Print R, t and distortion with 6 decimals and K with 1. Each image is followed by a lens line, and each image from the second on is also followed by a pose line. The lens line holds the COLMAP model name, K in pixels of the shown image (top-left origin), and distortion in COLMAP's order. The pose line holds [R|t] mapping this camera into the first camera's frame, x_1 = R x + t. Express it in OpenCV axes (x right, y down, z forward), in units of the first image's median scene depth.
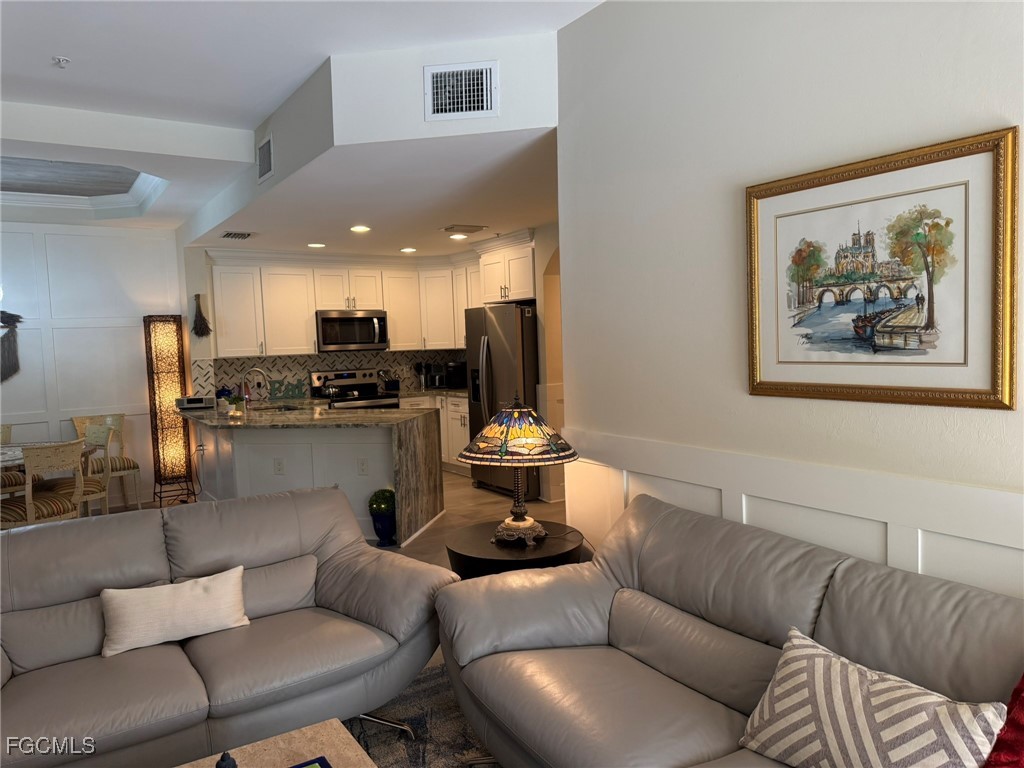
lens RADIAL K [[719.4, 0, 512.0], [0, 719.4, 384.0], [0, 0, 1]] dist [0.131964, -0.134368]
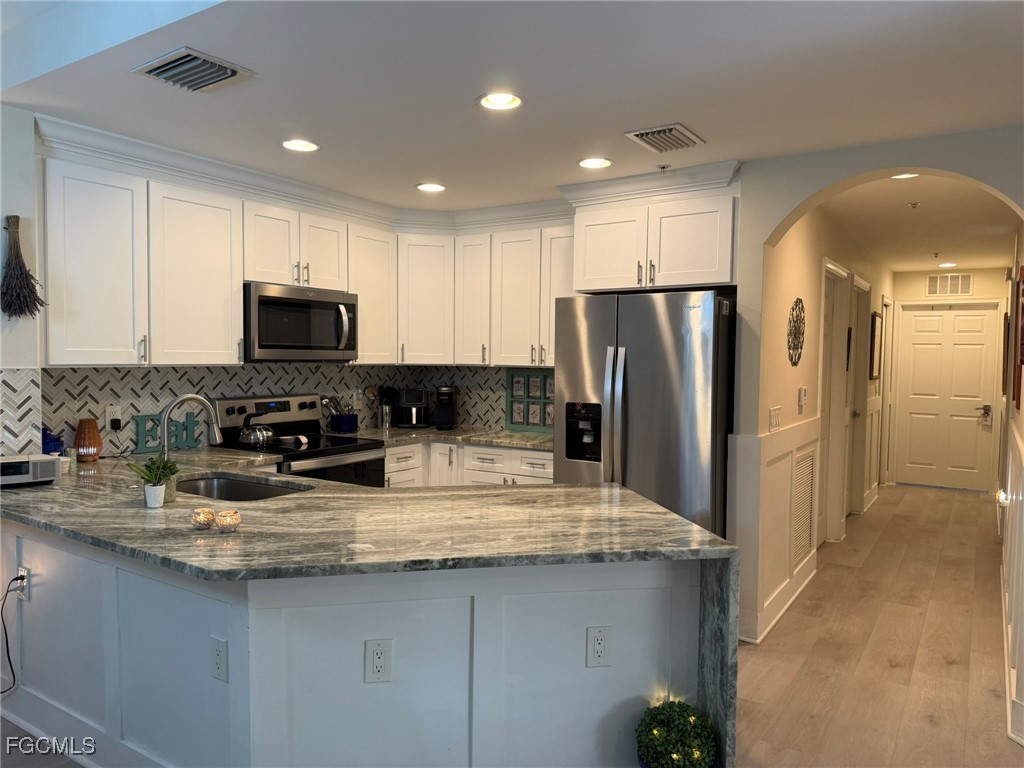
lens RADIAL K [[719.5, 0, 508.5], [0, 719.5, 388.5], [0, 0, 1]] dist [0.098118, -0.135802]
pose [[0.919560, 0.027239, 0.392005, -0.292338], [-0.018474, 0.999488, -0.026116, -0.014372], [-0.392516, 0.016773, 0.919592, 0.442111]]
